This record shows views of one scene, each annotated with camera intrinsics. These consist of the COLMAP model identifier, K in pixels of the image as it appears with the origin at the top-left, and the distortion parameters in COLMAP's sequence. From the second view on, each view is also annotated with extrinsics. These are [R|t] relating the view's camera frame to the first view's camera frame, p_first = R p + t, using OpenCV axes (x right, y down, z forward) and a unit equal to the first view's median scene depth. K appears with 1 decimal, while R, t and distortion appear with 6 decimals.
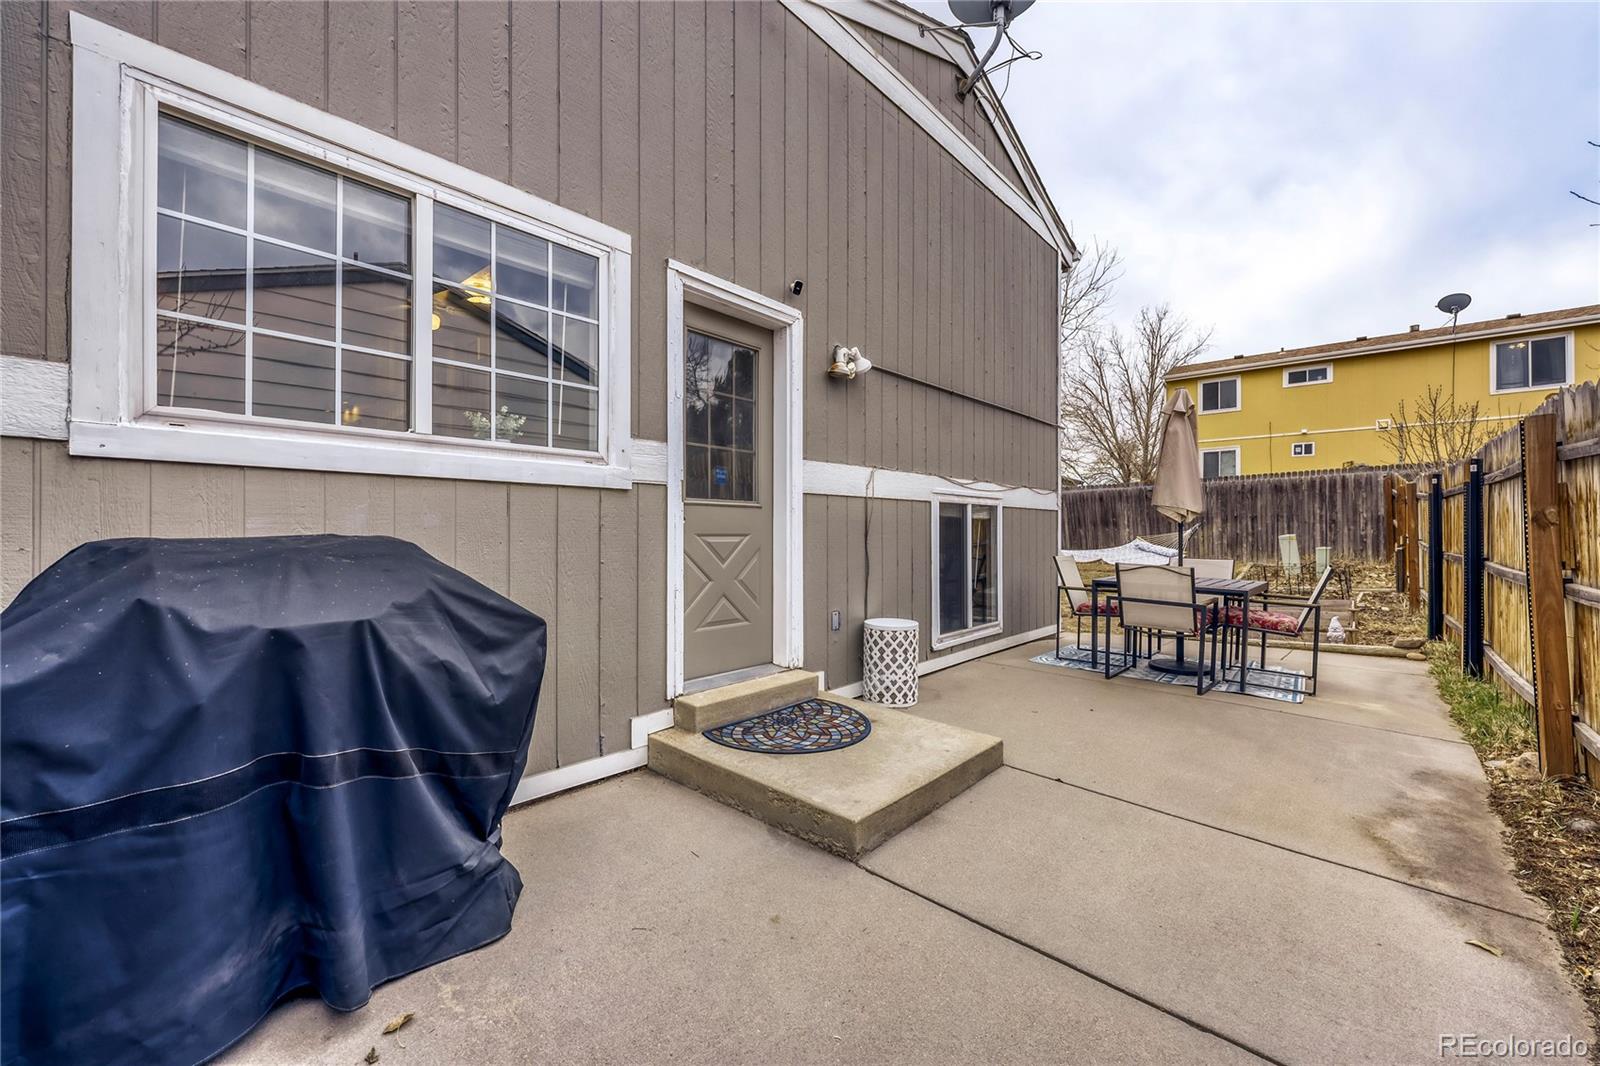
lens RADIAL K [[648.5, 0, 799.7], [0, 648.5, 532.4], [0, 0, 1]] dist [0.001566, 0.000794]
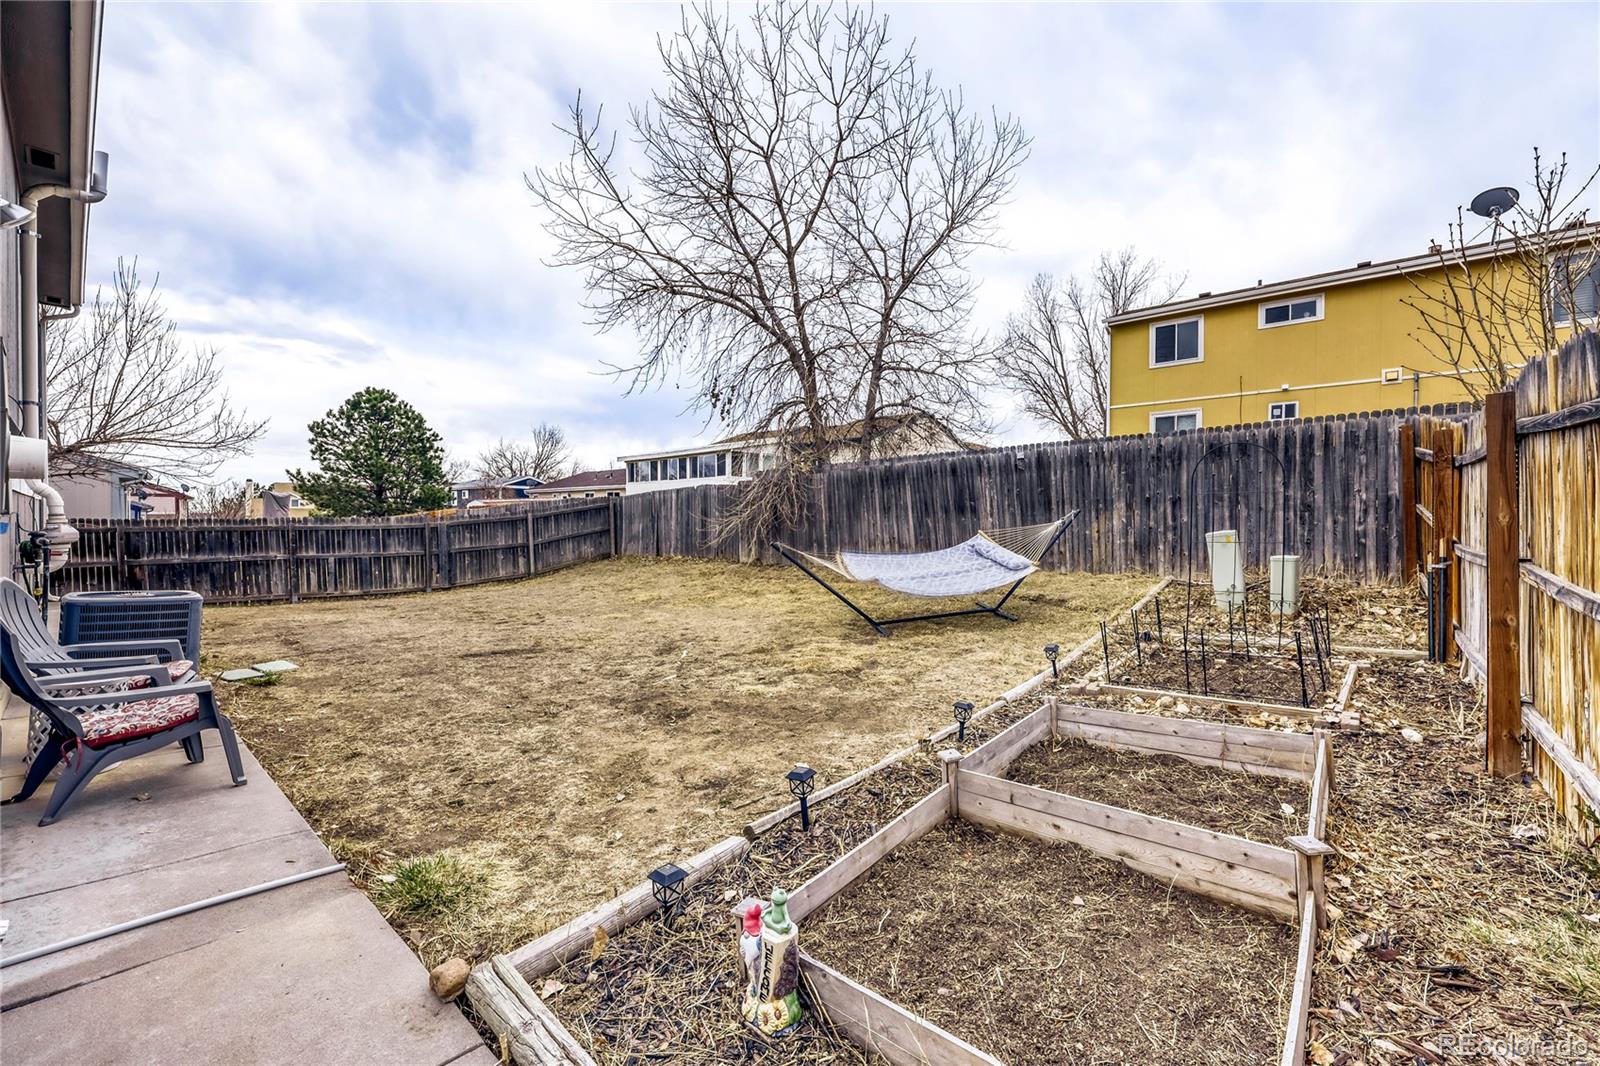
lens RADIAL K [[648.5, 0, 800.4], [0, 648.5, 525.7], [0, 0, 1]] dist [0.001566, 0.000794]
pose [[0.999987, 0.005051, -0.000023, 0.394442], [-0.005050, 0.999925, 0.011190, -0.005177], [0.000080, -0.011190, 0.999937, 0.451025]]
